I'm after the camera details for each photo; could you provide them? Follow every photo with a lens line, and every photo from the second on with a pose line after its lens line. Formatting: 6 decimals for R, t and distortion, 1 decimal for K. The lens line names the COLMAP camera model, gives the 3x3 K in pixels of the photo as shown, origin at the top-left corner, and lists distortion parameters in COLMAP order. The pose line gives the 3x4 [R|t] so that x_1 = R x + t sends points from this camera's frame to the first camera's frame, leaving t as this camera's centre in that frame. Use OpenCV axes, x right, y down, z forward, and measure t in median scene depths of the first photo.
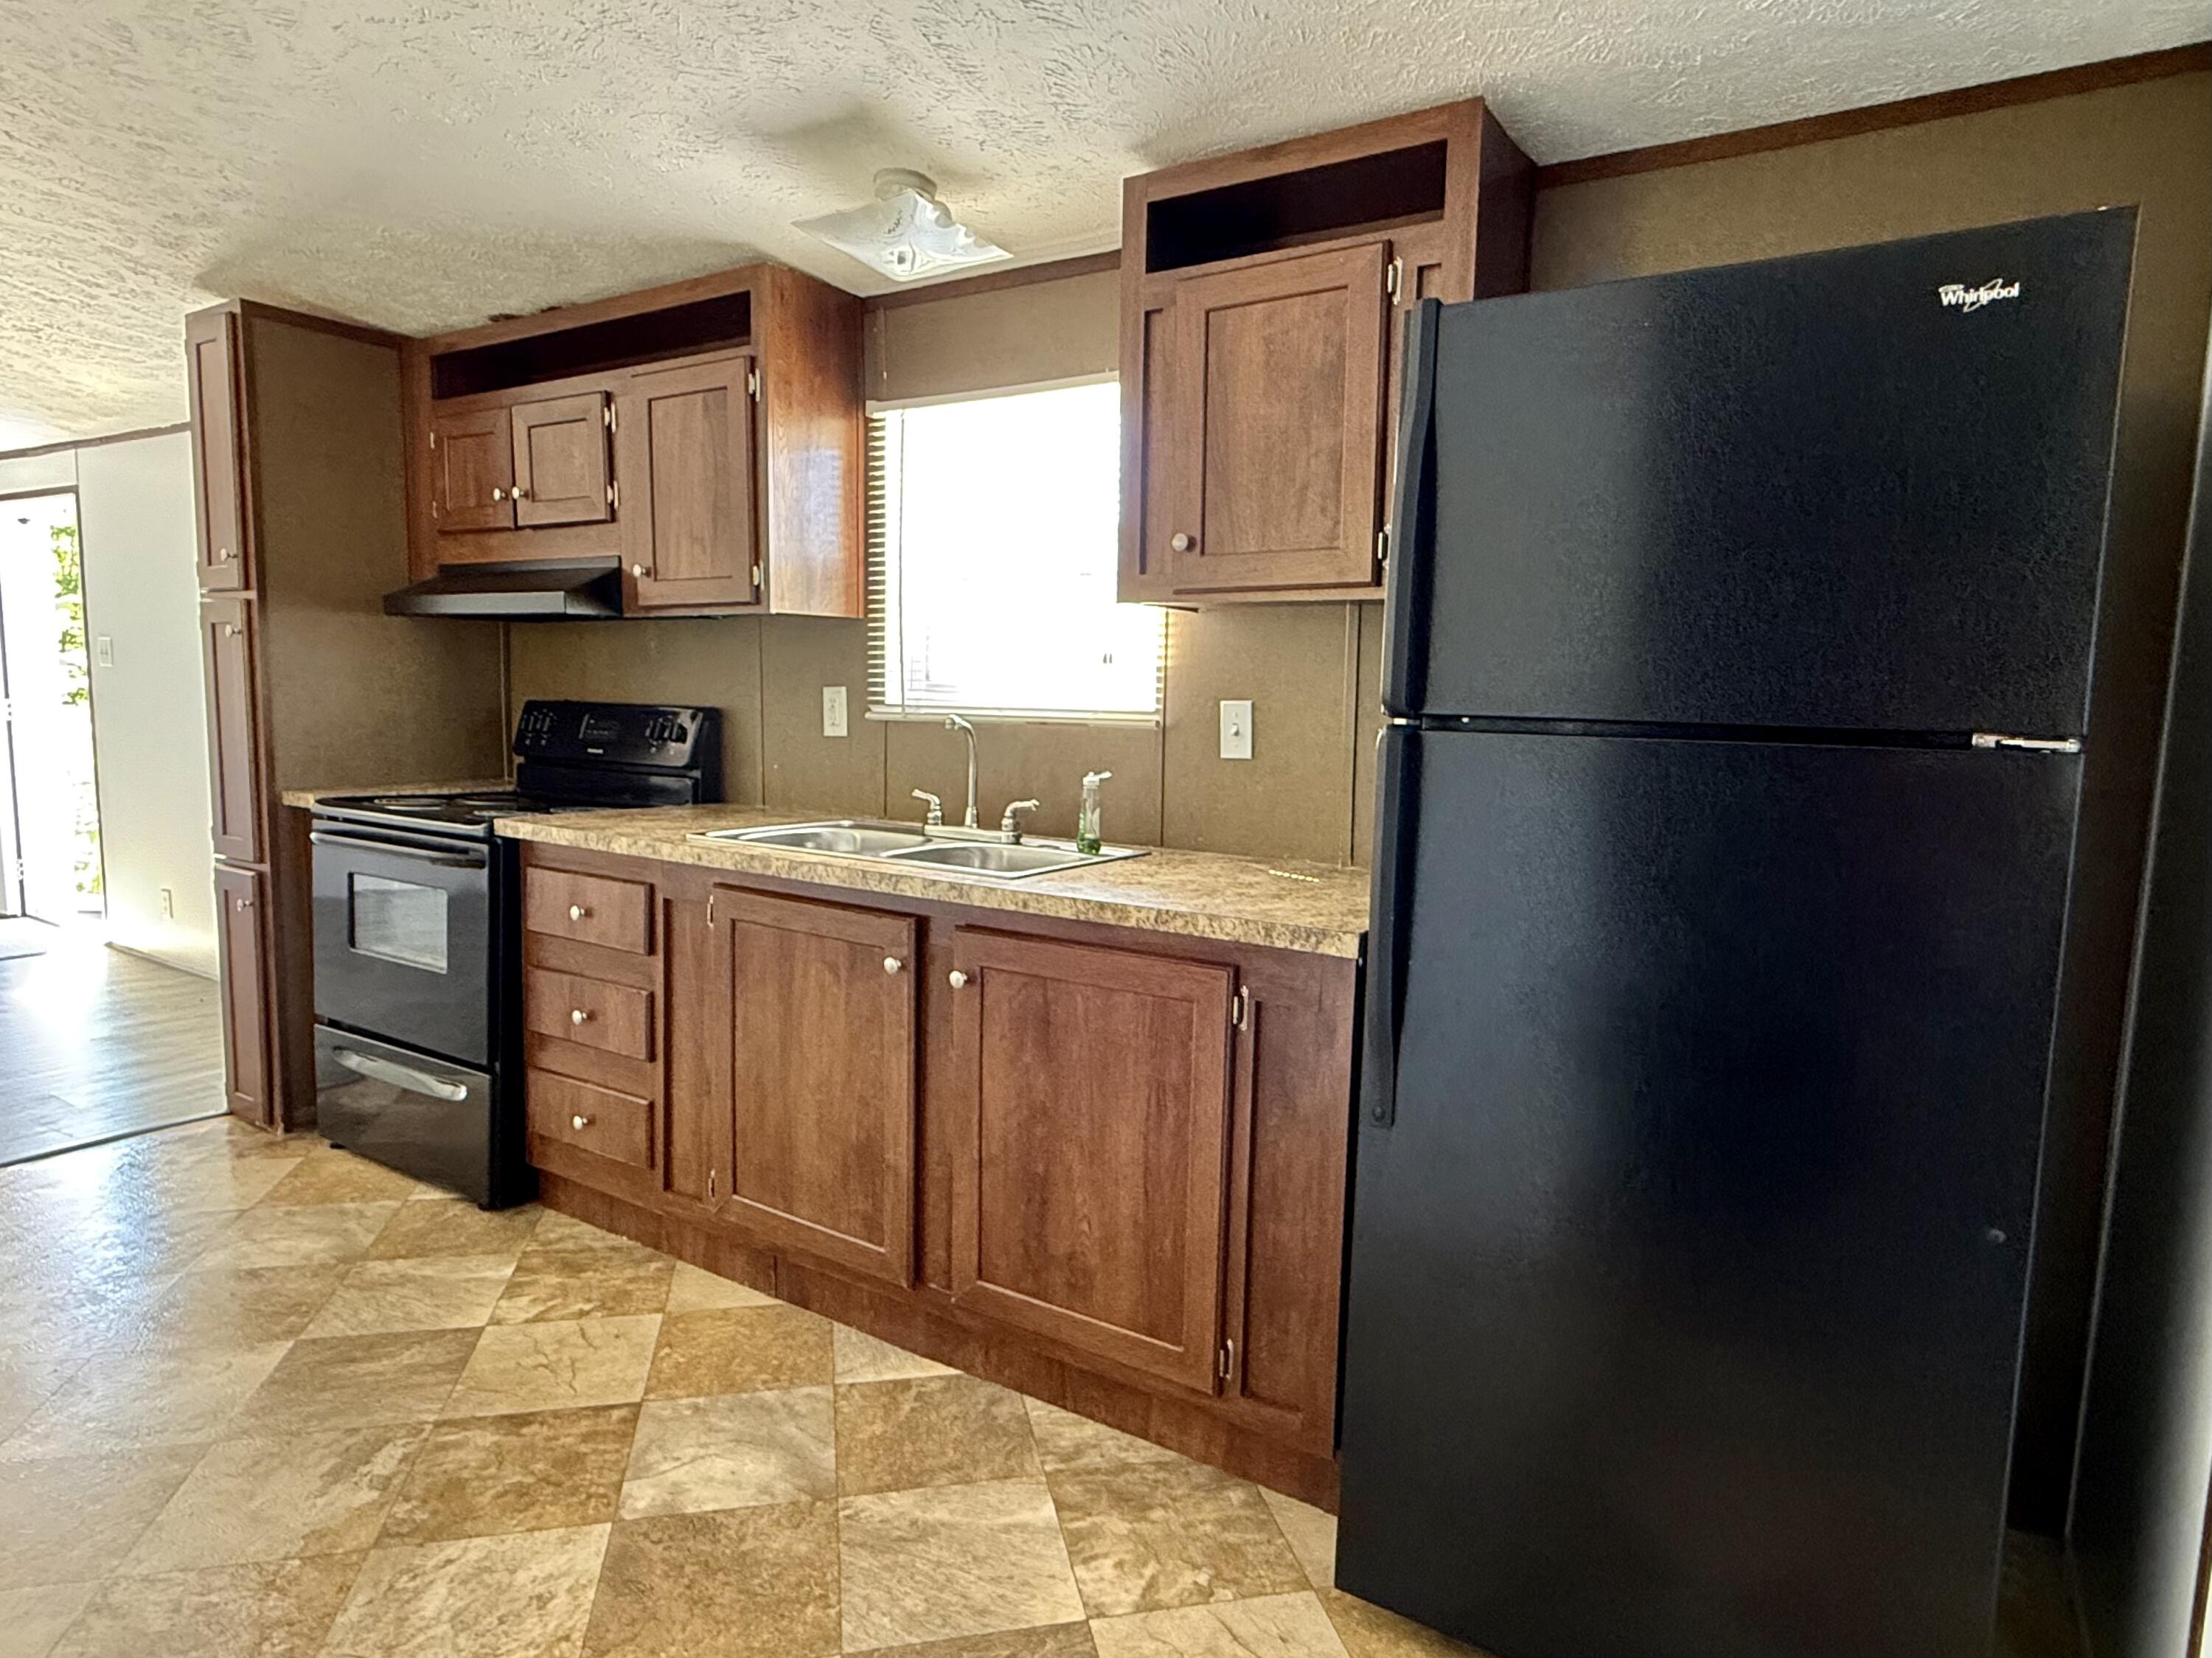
lens RADIAL K [[1213.5, 0, 1112.8], [0, 1213.5, 836.9], [0, 0, 1]] dist [-0.004522, 0.002674]
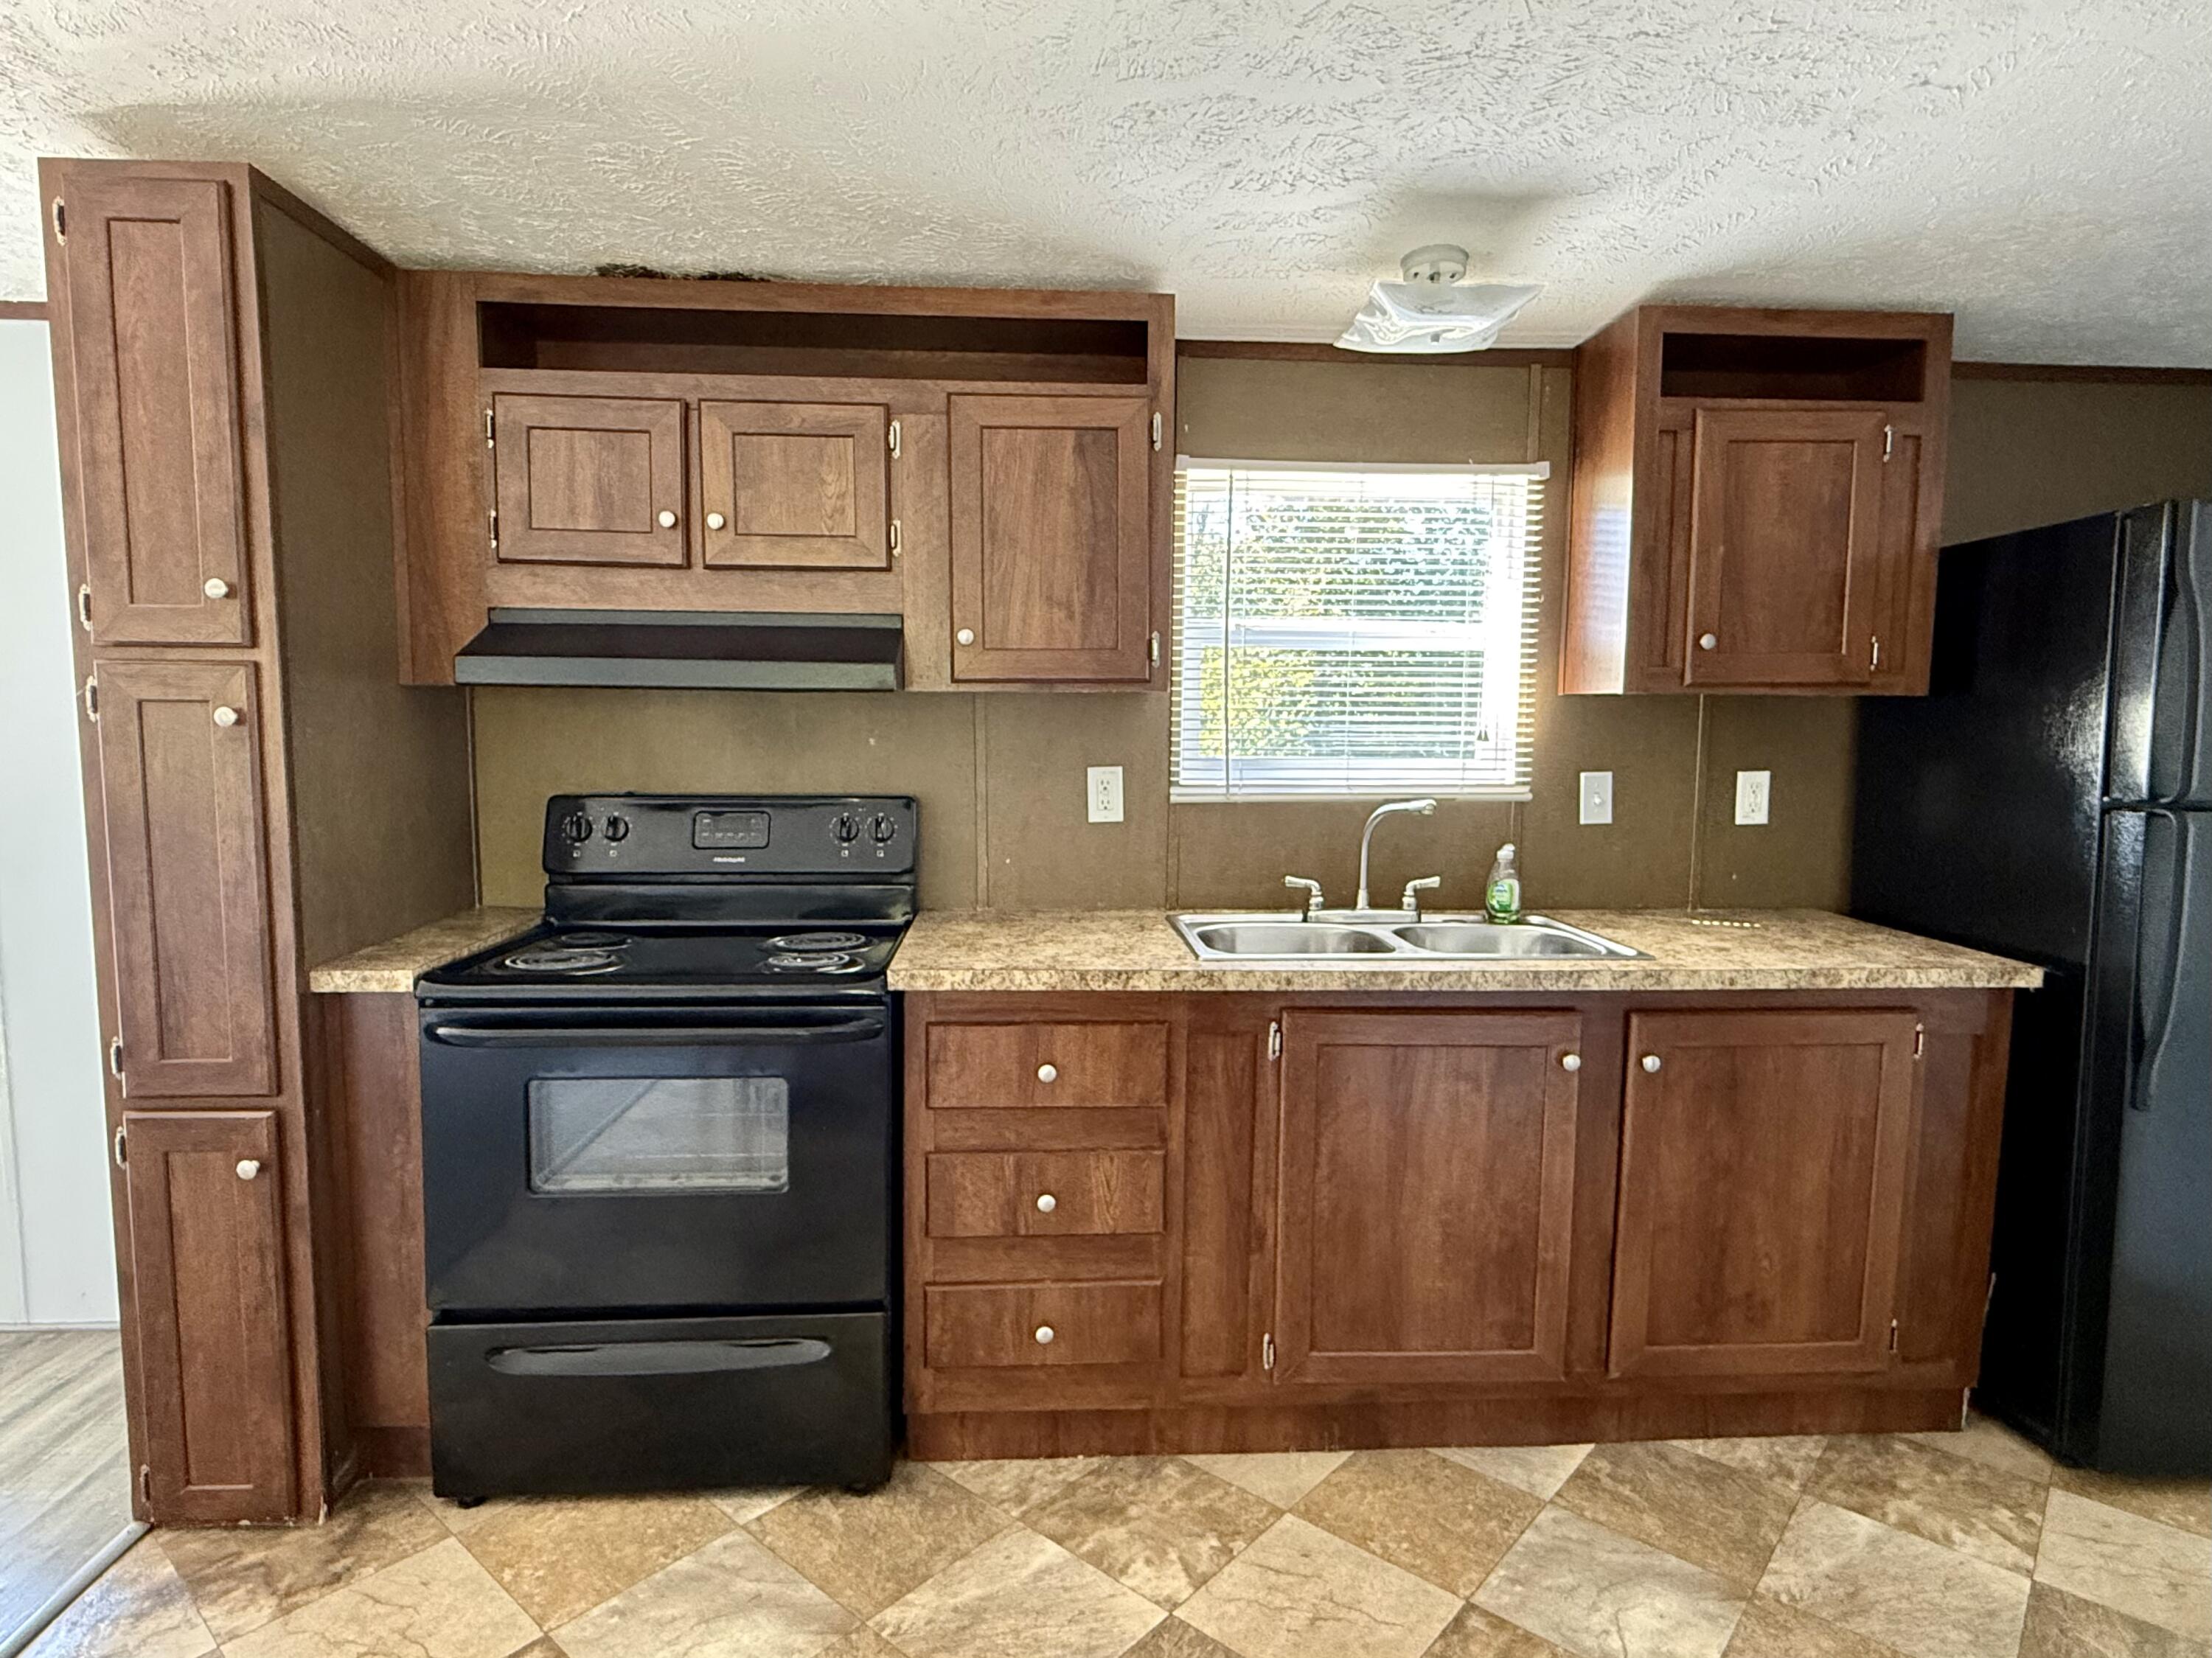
lens RADIAL K [[1213.5, 0, 1055.9], [0, 1213.5, 832.7], [0, 0, 1]] dist [-0.004522, 0.002674]
pose [[0.822754, -0.077002, 0.563157, -1.046502], [0.080582, 0.996576, 0.018537, -0.130356], [-0.562656, 0.030129, 0.826142, 0.400358]]
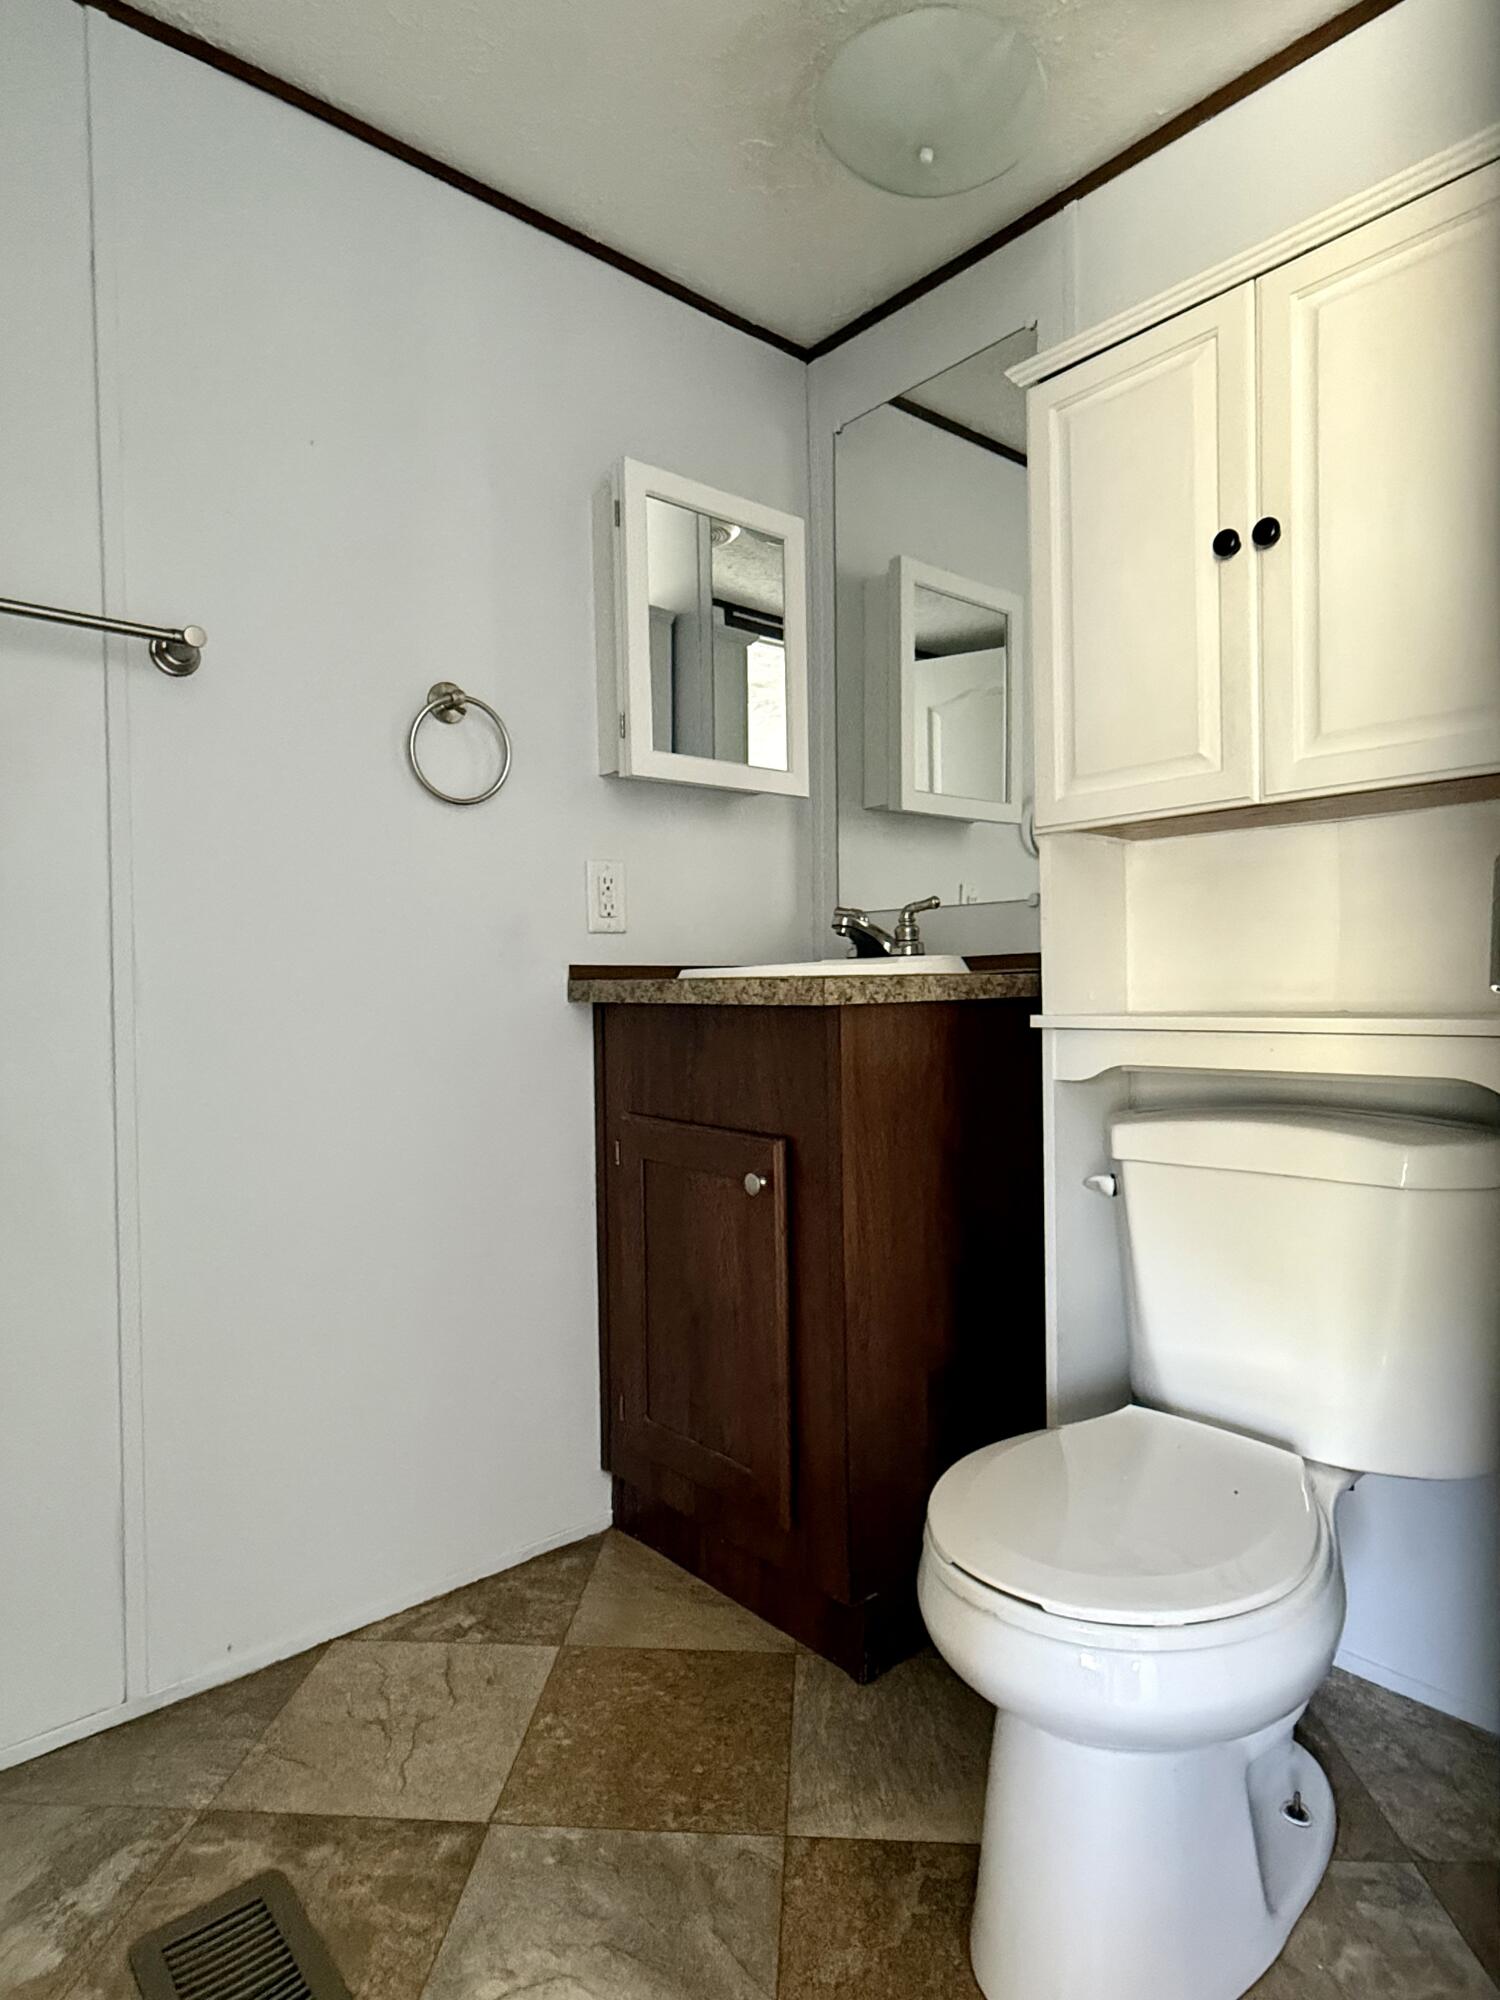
lens RADIAL K [[1097.2, 0, 780.3], [0, 1097.2, 1001.3], [0, 0, 1]] dist [-0.004522, 0.002674]
pose [[0.958314, -0.033040, -0.283802, -0.064651], [0.008107, 0.996036, -0.088585, 0.088427], [0.285604, 0.082592, 0.954782, 0.443948]]
